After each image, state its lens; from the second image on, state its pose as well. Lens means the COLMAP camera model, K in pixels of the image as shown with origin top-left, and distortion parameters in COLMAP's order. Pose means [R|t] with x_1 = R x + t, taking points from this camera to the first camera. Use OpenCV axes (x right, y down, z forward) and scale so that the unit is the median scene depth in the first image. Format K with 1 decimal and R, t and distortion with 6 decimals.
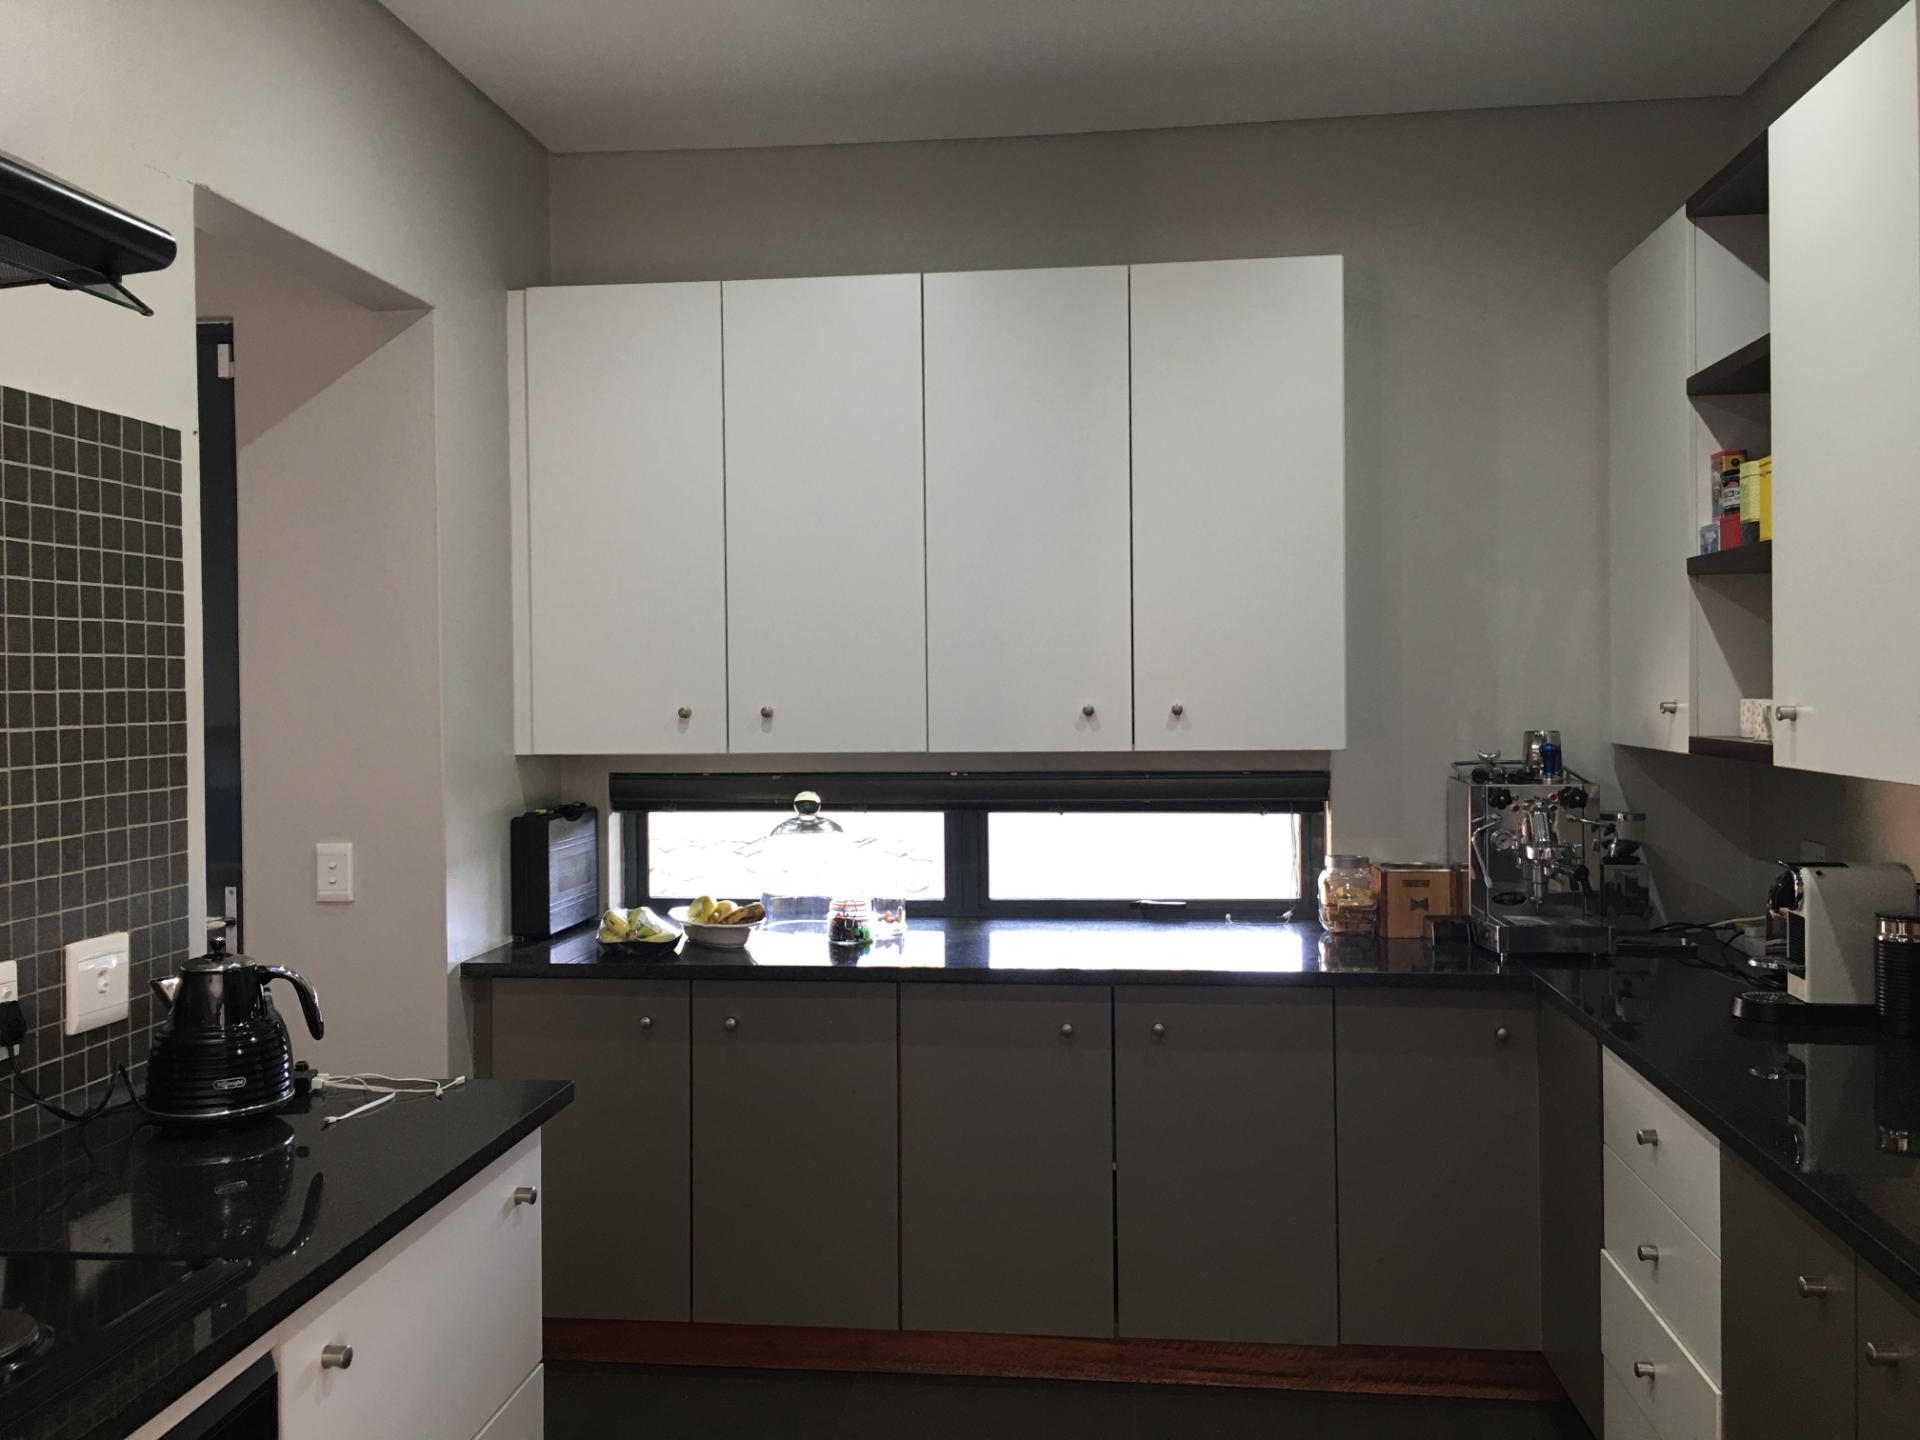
lens RADIAL K [[1639.7, 0, 967.5], [0, 1639.7, 705.3], [0, 0, 1]] dist [0.061786, -0.064569]
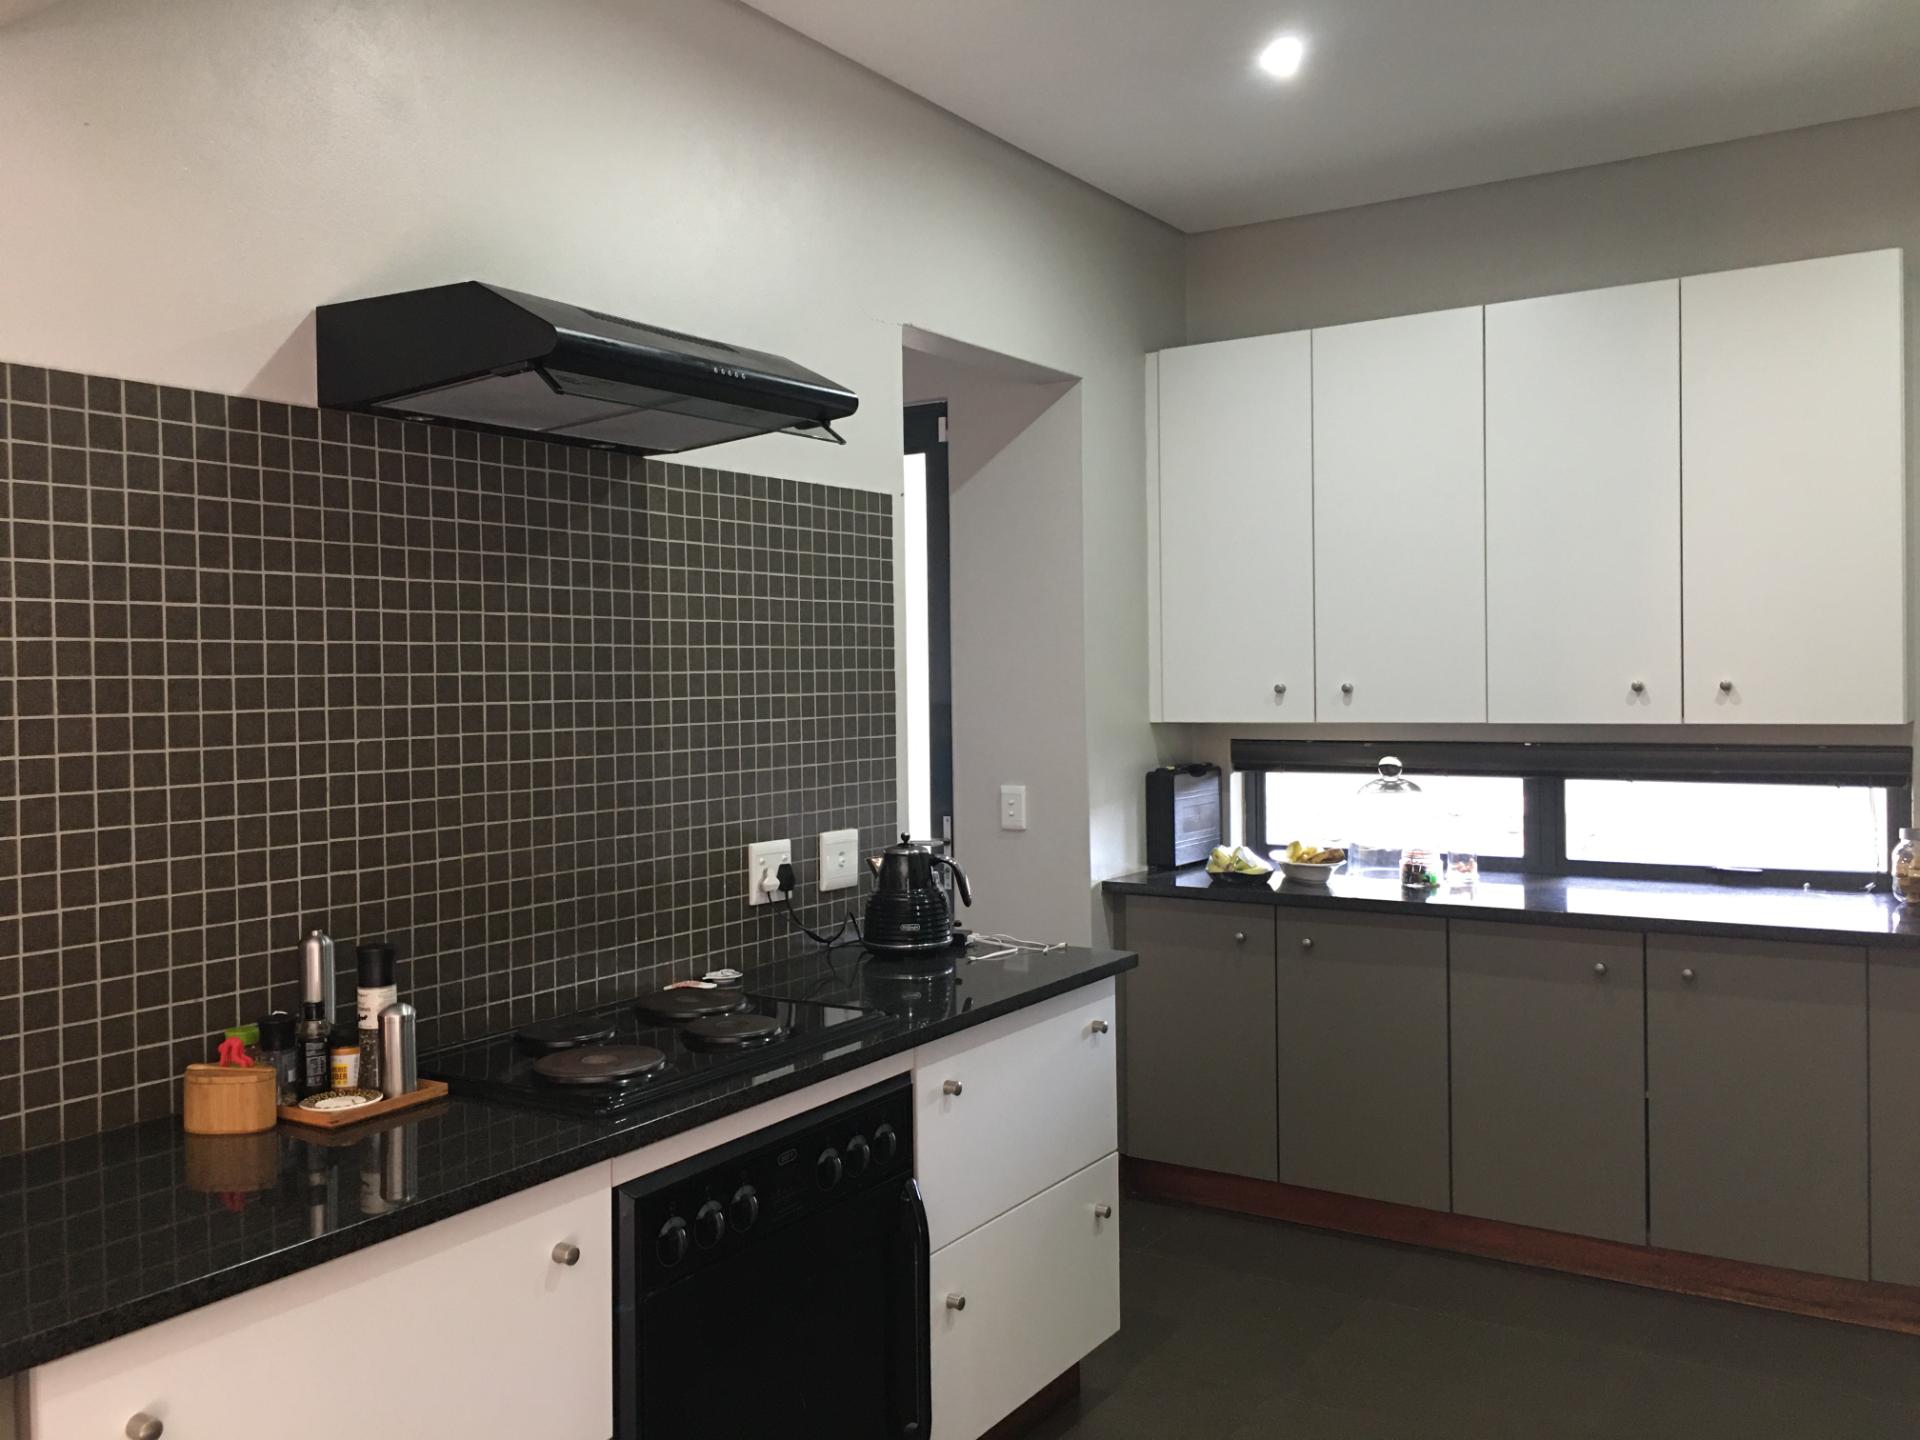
lens RADIAL K [[1639.7, 0, 960.5], [0, 1639.7, 716.8], [0, 0, 1]] dist [0.061786, -0.064569]
pose [[0.896877, 0.007857, -0.442210, 0.162934], [-0.000866, 0.999871, 0.016008, 0.006354], [0.442279, -0.013975, 0.896769, -0.204959]]
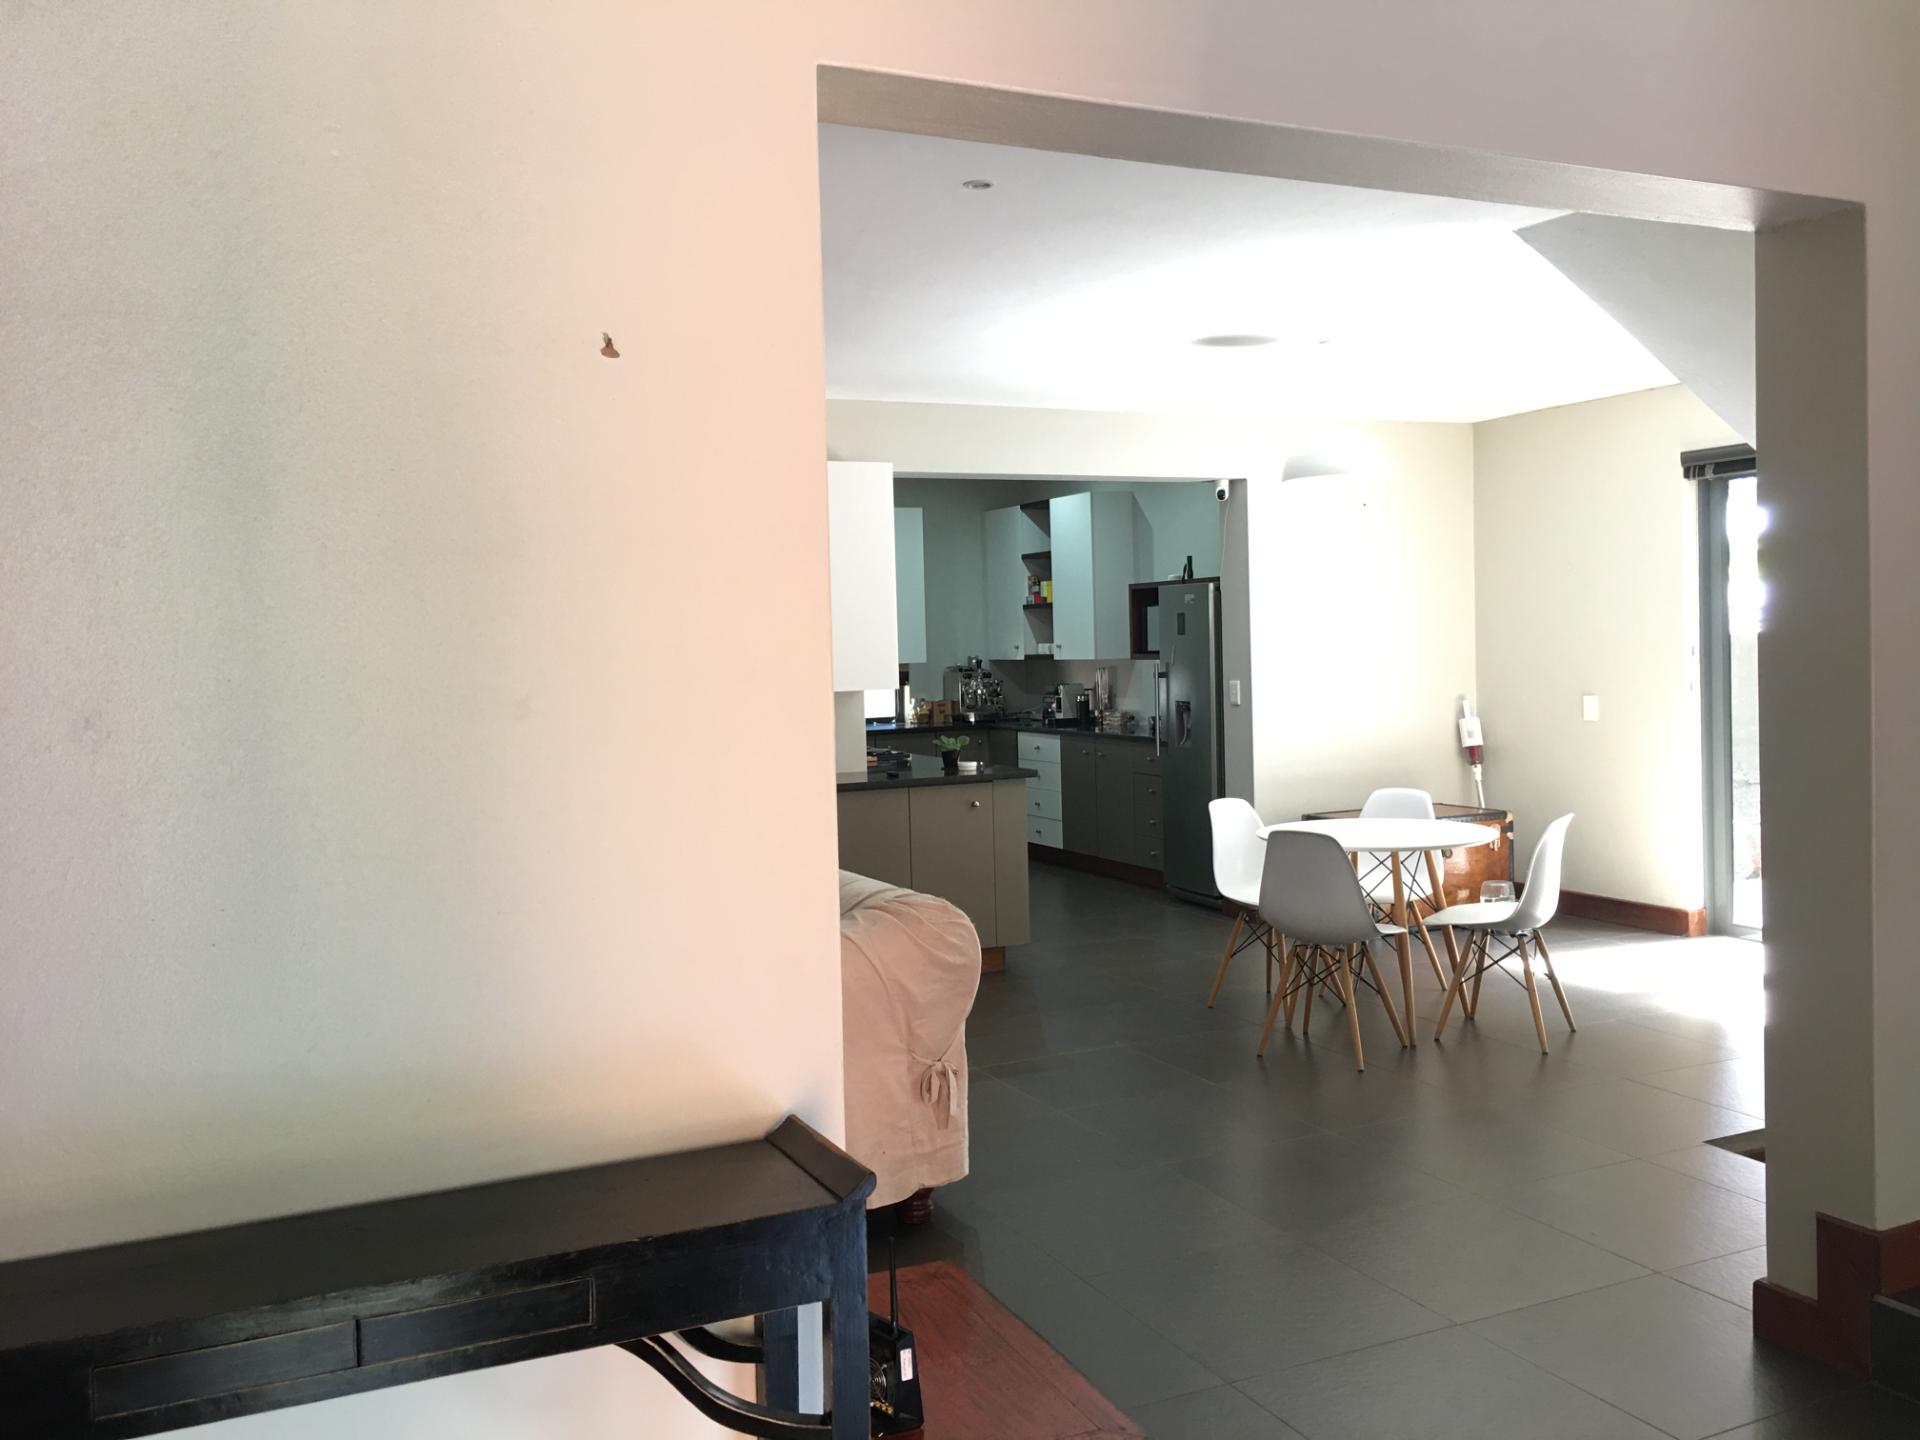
lens RADIAL K [[1639.7, 0, 958.4], [0, 1639.7, 718.3], [0, 0, 1]] dist [0.061786, -0.064569]
pose [[0.849236, -0.038759, 0.526589, -1.451203], [0.027953, 0.999204, 0.028465, 0.047869], [-0.527273, -0.009454, 0.849643, -1.806321]]
